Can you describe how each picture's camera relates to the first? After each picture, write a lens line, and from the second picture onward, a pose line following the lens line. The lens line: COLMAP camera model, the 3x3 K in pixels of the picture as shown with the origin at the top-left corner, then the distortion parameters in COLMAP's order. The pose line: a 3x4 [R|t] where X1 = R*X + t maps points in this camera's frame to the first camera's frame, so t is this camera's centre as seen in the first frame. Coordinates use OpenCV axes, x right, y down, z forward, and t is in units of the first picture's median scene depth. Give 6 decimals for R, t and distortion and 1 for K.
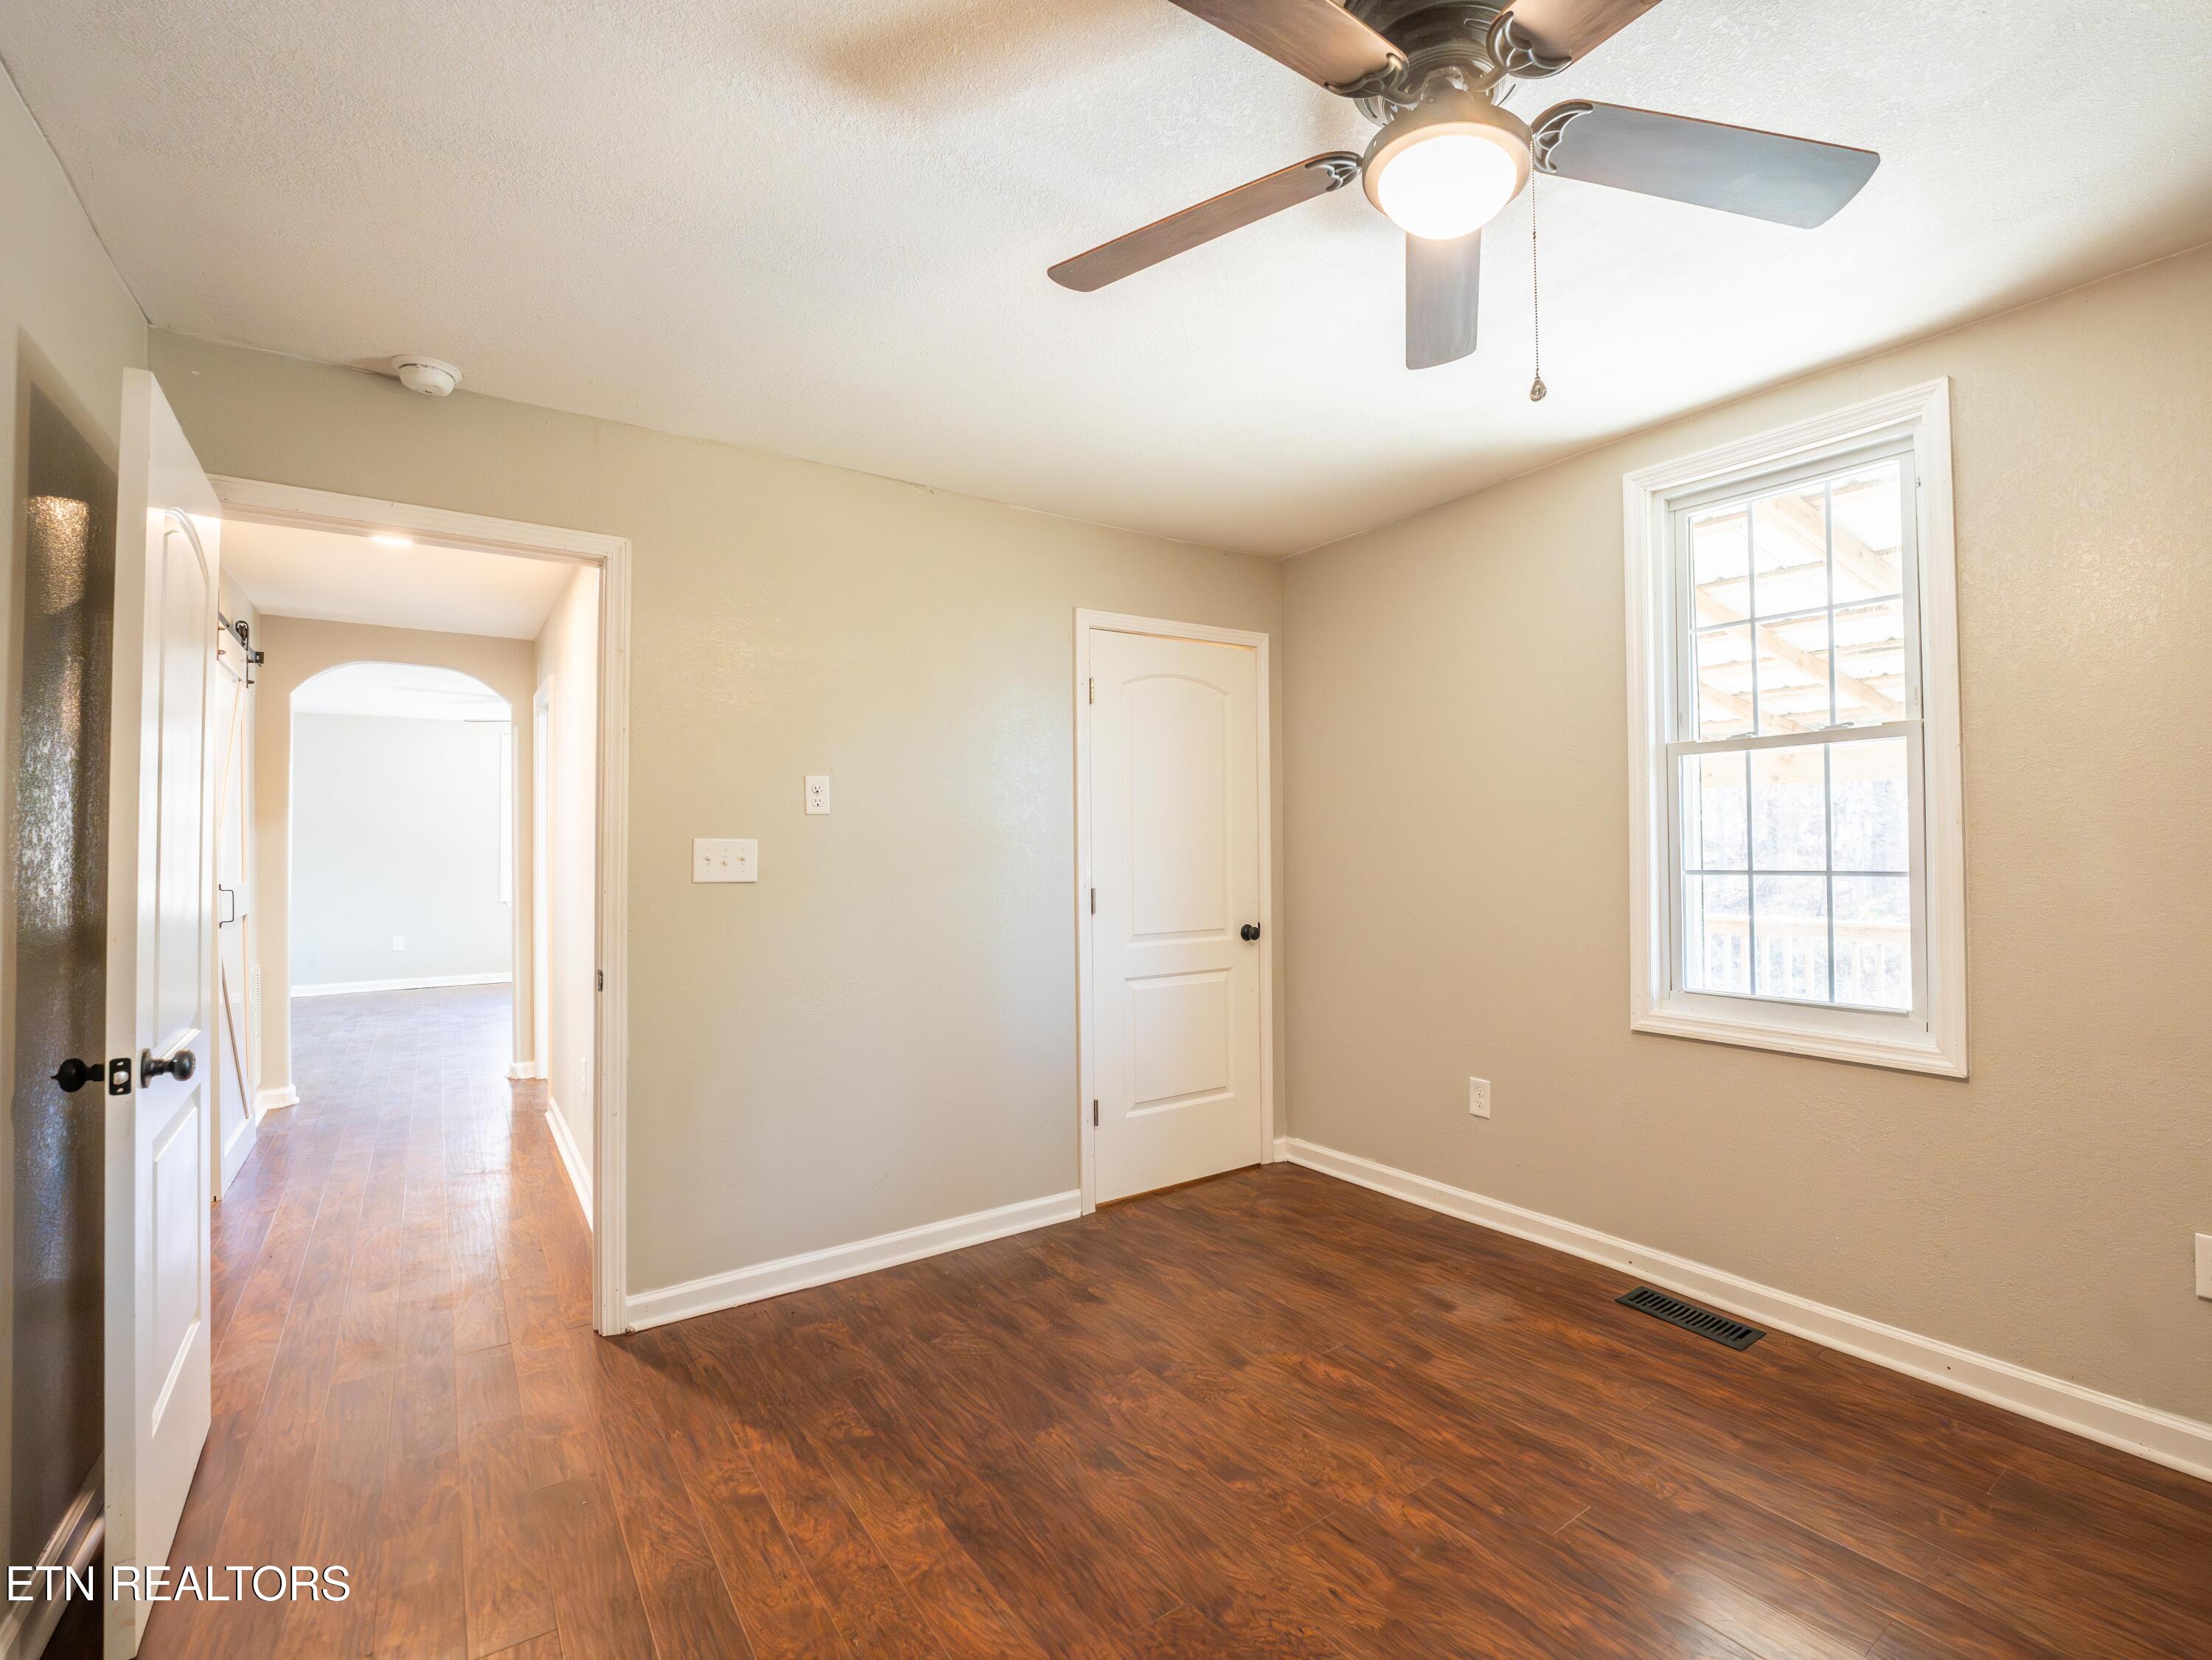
lens RADIAL K [[894.3, 0, 1092.6], [0, 894.3, 836.7], [0, 0, 1]] dist [-0.010368, -0.000685]
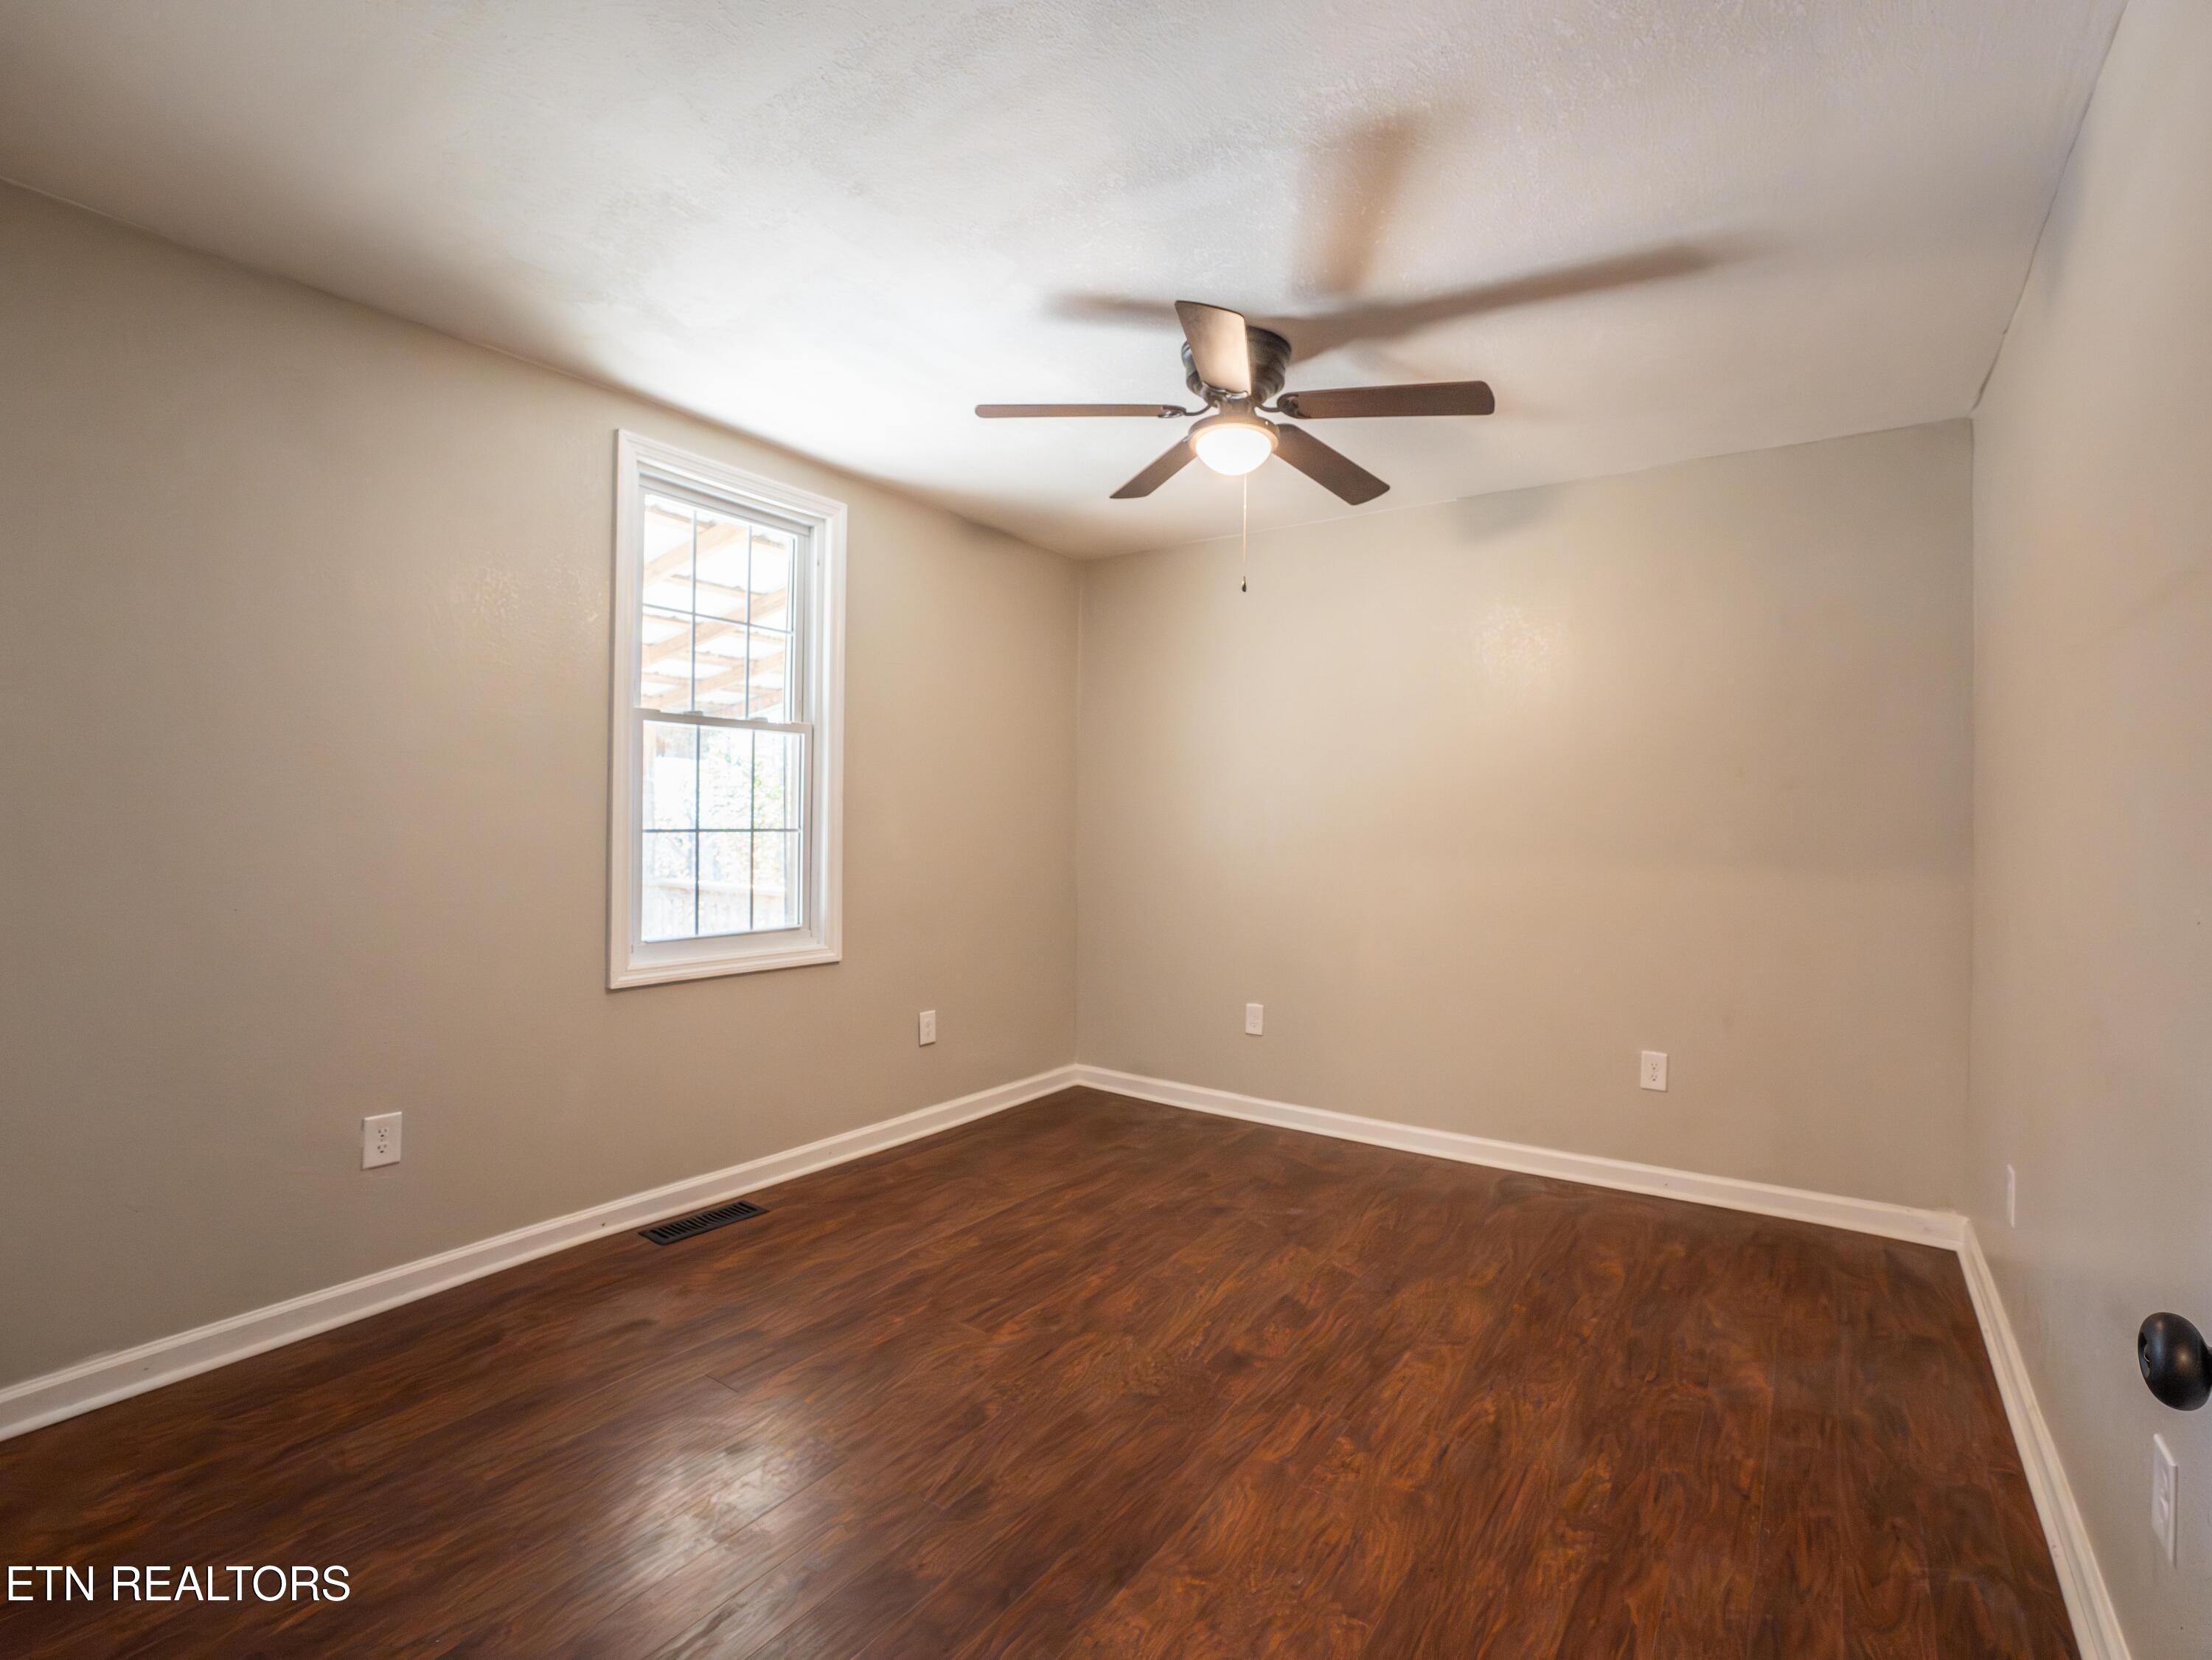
lens RADIAL K [[1130.9, 0, 1103.4], [0, 1130.9, 835.9], [0, 0, 1]] dist [-0.020324, -0.000112]
pose [[-0.340321, -0.000576, 0.940309, -0.901289], [-0.023985, 0.999680, -0.008068, 0.049806], [-0.940003, -0.025299, -0.340226, 1.080944]]
